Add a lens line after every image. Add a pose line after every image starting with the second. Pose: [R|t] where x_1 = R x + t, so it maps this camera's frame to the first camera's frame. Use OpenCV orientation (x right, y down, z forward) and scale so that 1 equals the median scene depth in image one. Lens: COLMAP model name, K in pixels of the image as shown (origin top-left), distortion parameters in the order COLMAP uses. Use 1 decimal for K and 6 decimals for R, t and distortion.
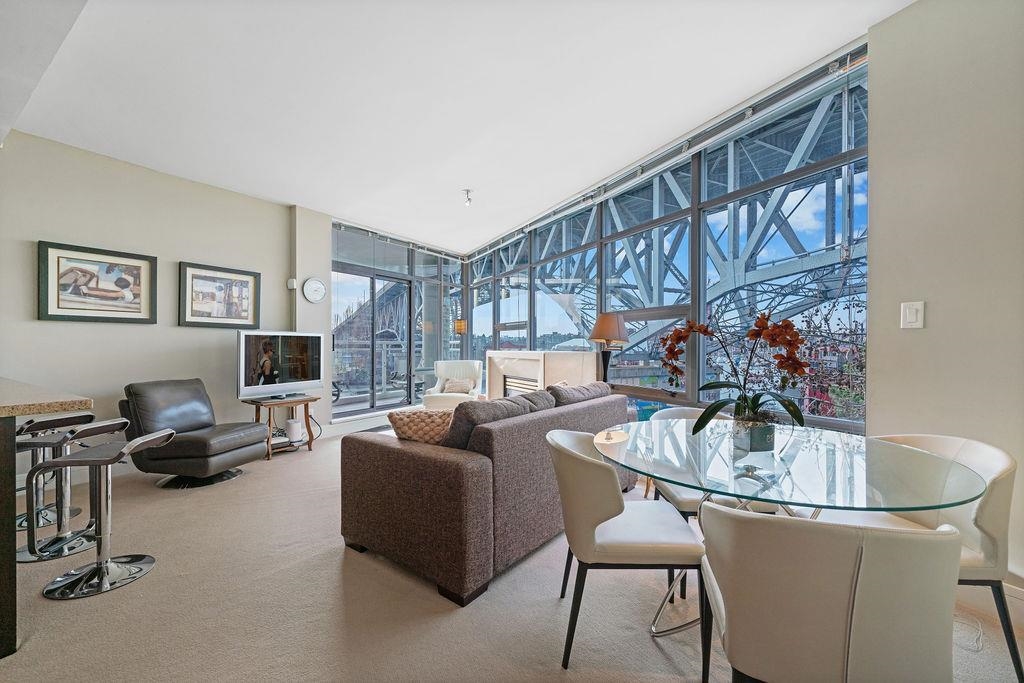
lens RADIAL K [[406.9, 0, 512.0], [0, 406.9, 341.5], [0, 0, 1]] dist [0.000483, -0.000136]
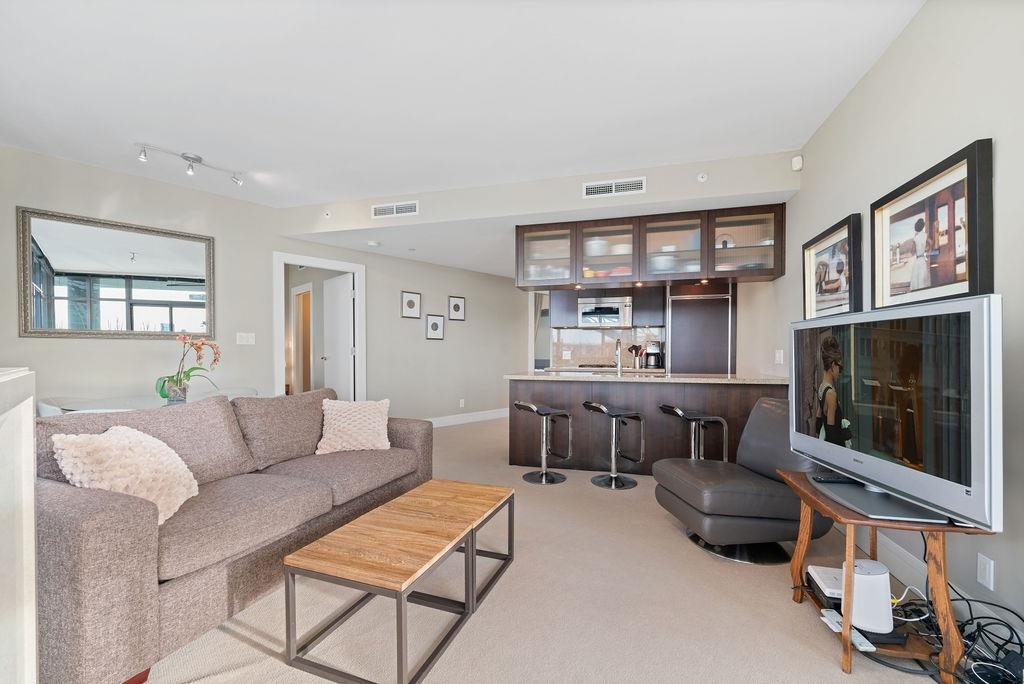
lens RADIAL K [[411.3, 0, 510.3], [0, 411.3, 352.5], [0, 0, 1]] dist [-0.000167, -0.000352]
pose [[-0.969314, 0.004821, -0.245779, -0.175959], [0.006780, 0.999952, -0.007125, 0.011722], [0.245732, -0.008573, -0.969300, 1.420866]]
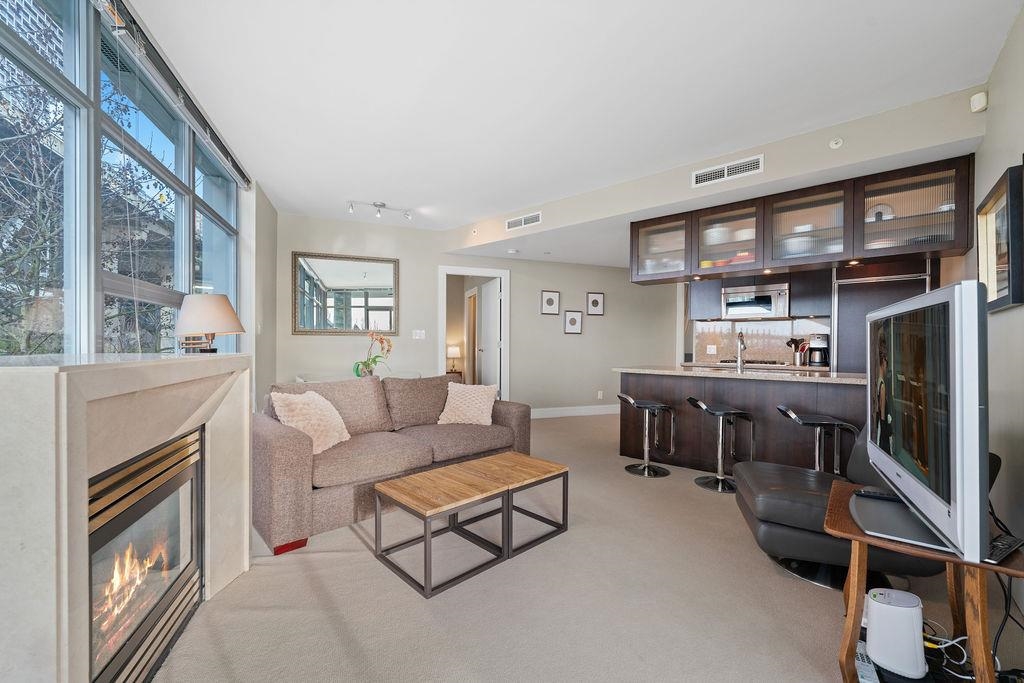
lens RADIAL K [[406.9, 0, 512.0], [0, 406.9, 341.5], [0, 0, 1]] dist [0.000483, -0.000136]
pose [[-0.982231, 0.001628, 0.187671, -0.353517], [-0.001959, 0.999819, -0.018924, 0.012628], [-0.187667, -0.018956, -0.982050, 1.512977]]
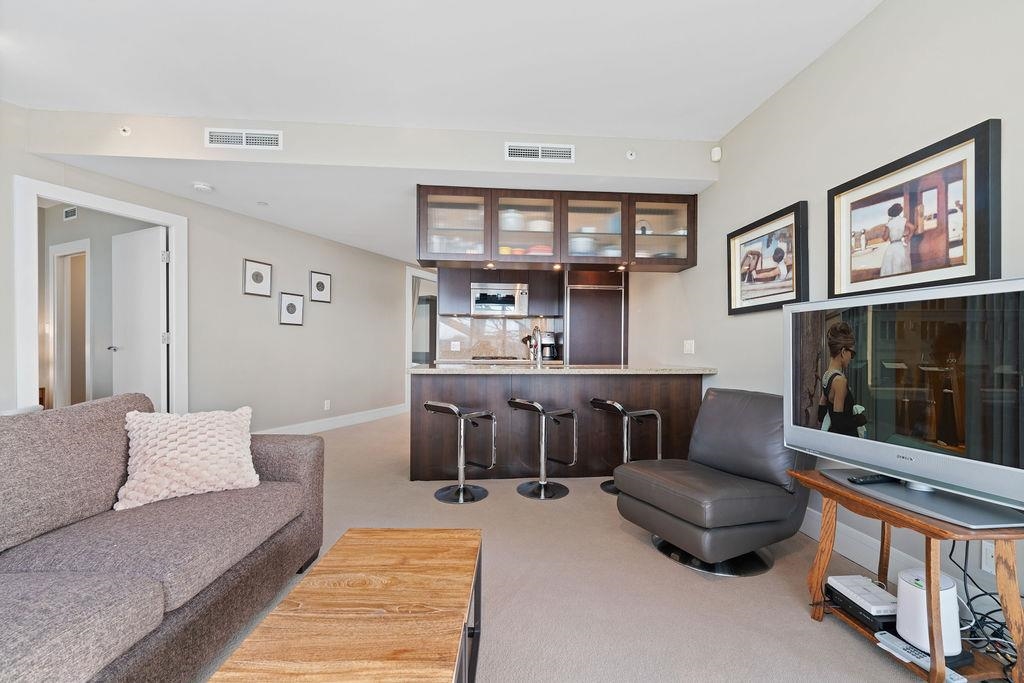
lens RADIAL K [[415.6, 0, 508.6], [0, 415.6, 347.1], [0, 0, 1]] dist [-0.001150, -0.000333]
pose [[-0.825062, 0.001105, -0.565041, -0.115843], [0.003663, 0.999988, -0.003392, 0.021495], [0.565031, -0.004868, -0.825056, 1.213903]]
